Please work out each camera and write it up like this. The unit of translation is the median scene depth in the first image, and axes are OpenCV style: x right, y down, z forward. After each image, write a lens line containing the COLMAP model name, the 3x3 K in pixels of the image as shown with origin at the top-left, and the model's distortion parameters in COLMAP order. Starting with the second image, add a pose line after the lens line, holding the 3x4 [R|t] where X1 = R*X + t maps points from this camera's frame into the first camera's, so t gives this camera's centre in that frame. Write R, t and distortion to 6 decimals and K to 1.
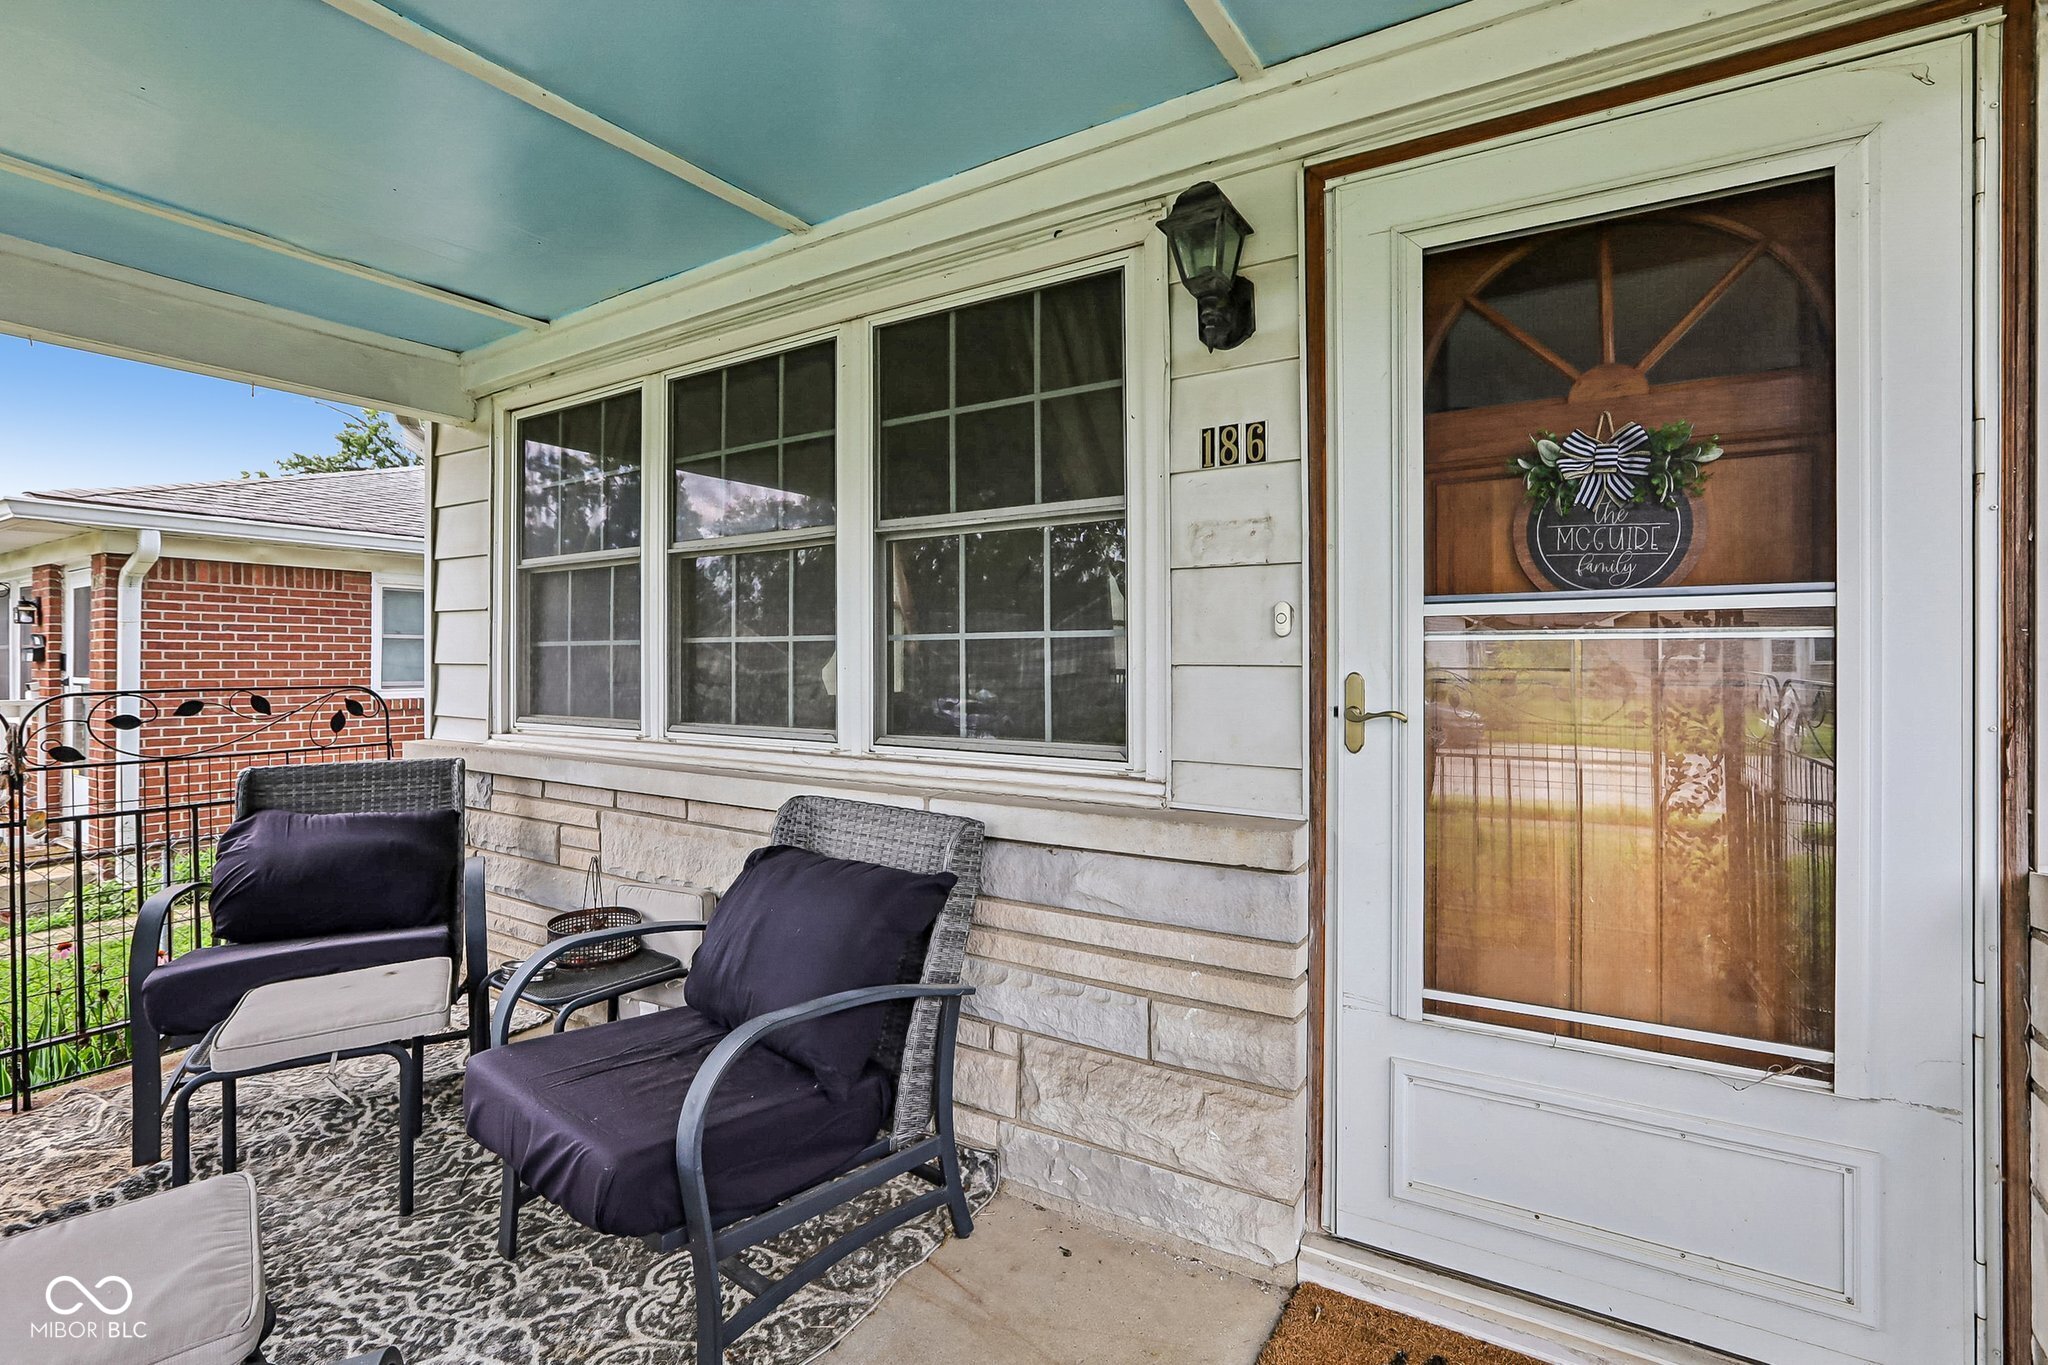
lens RADIAL K [[954.2, 0, 1012.4], [0, 954.2, 661.5], [0, 0, 1]] dist [-0.051956, 0.017628]
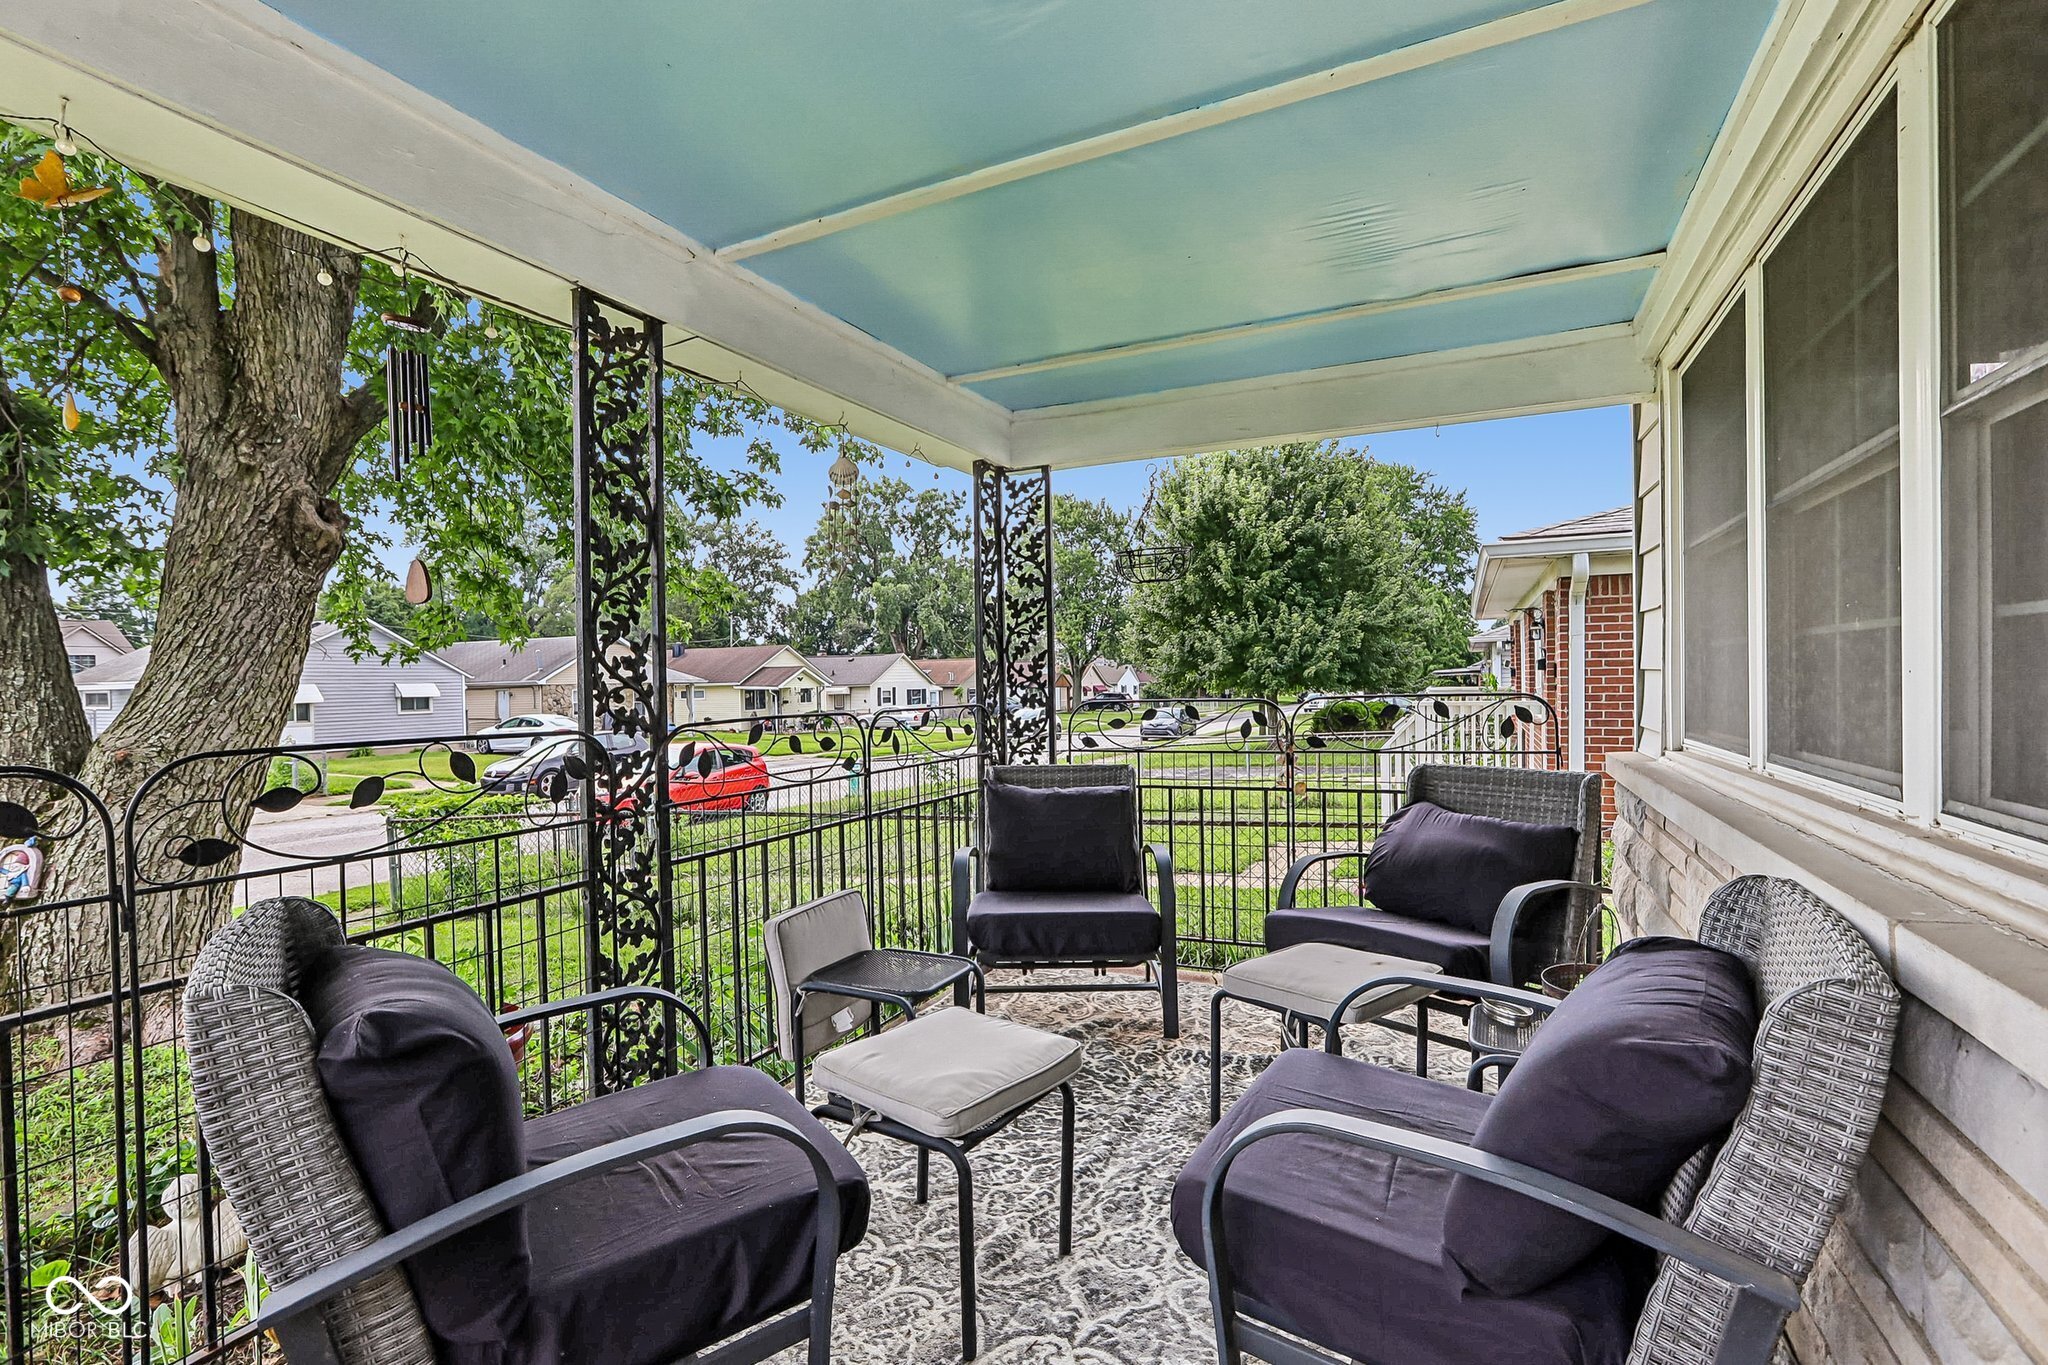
lens RADIAL K [[954.2, 0, 1016.9], [0, 954.2, 702.0], [0, 0, 1]] dist [-0.051956, 0.017628]
pose [[0.105424, 0.017626, -0.994271, 0.301535], [0.022781, 0.999538, 0.020135, 0.002494], [0.994166, -0.024773, 0.104974, 0.404066]]
